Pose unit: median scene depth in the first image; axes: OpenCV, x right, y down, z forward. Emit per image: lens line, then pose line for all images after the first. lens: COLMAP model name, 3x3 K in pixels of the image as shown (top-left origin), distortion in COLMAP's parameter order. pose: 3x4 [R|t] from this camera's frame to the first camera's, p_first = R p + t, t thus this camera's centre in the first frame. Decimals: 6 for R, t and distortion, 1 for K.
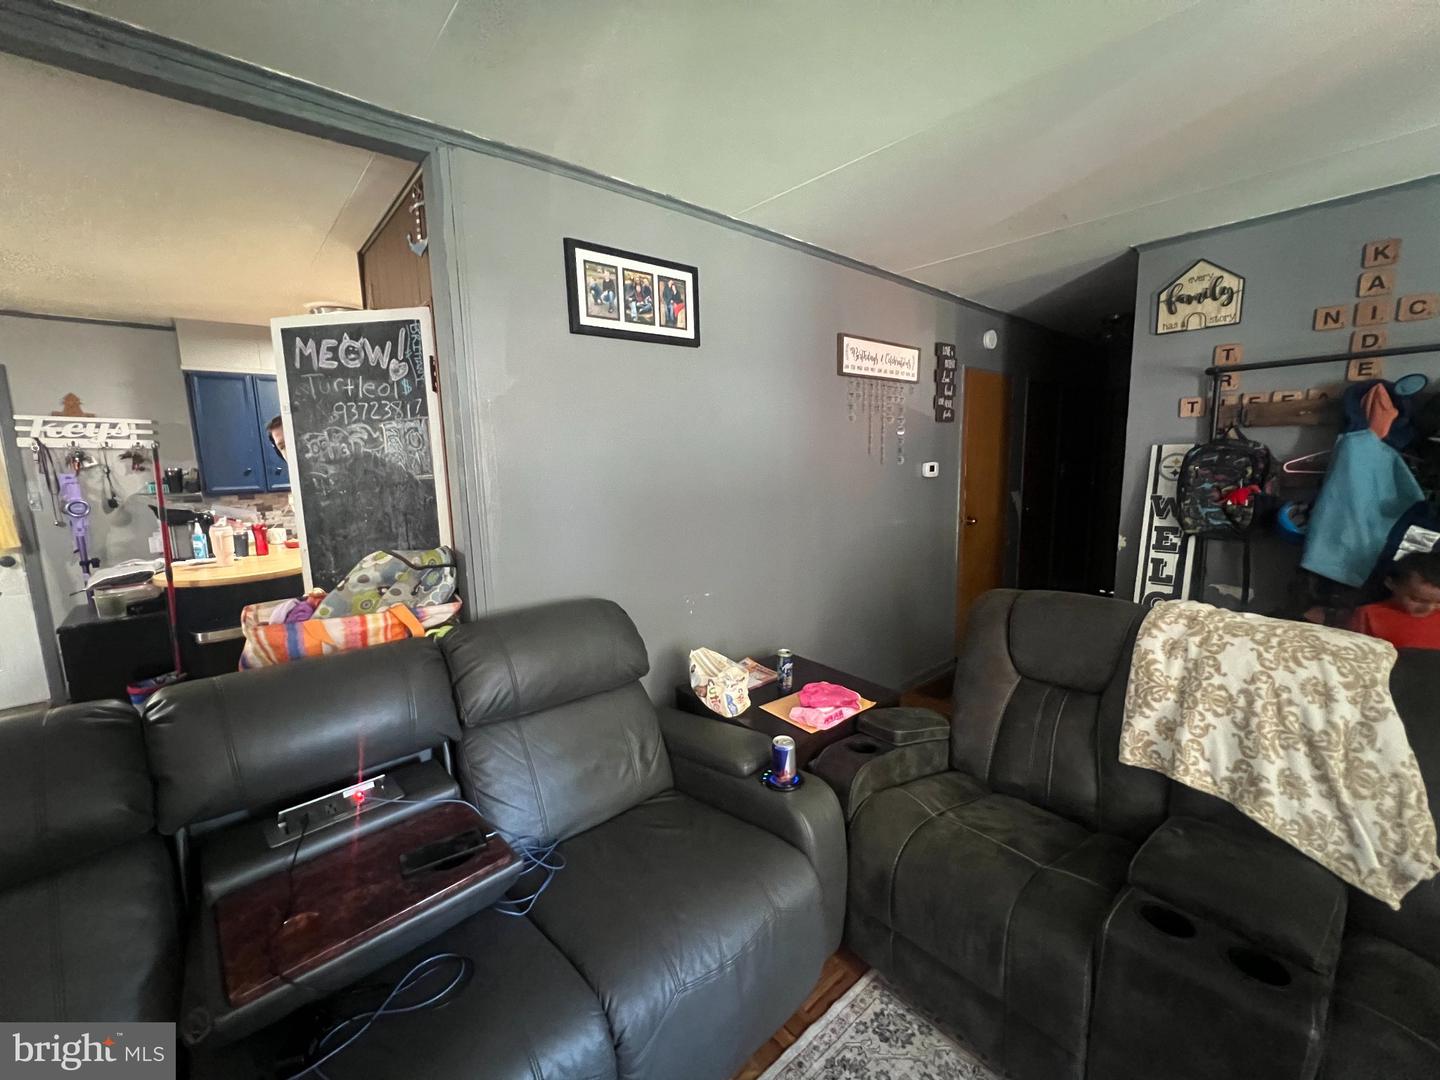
lens RADIAL K [[580.3, 0, 717.3], [0, 580.3, 540.1], [0, 0, 1]] dist [-0.000935, -0.000038]
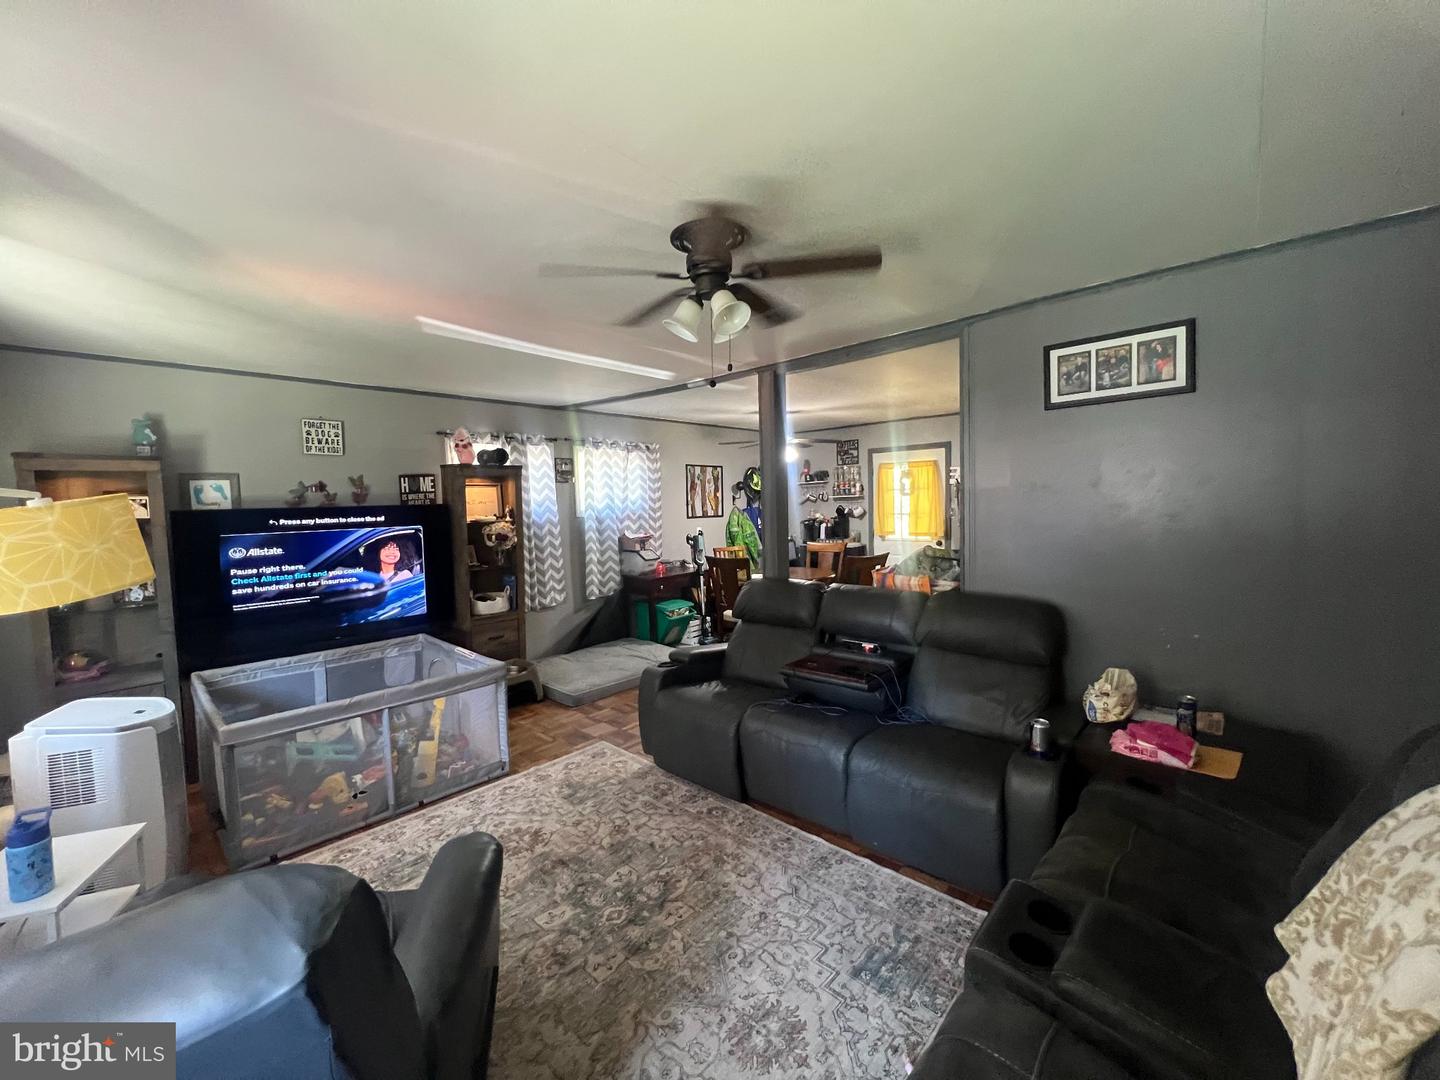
lens RADIAL K [[580.3, 0, 718.6], [0, 580.3, 533.6], [0, 0, 1]] dist [-0.000935, -0.000038]
pose [[0.115165, 0.078933, -0.990205, 1.009615], [-0.121626, 0.990458, 0.064808, -0.051692], [0.985872, 0.112972, 0.123666, 0.072423]]
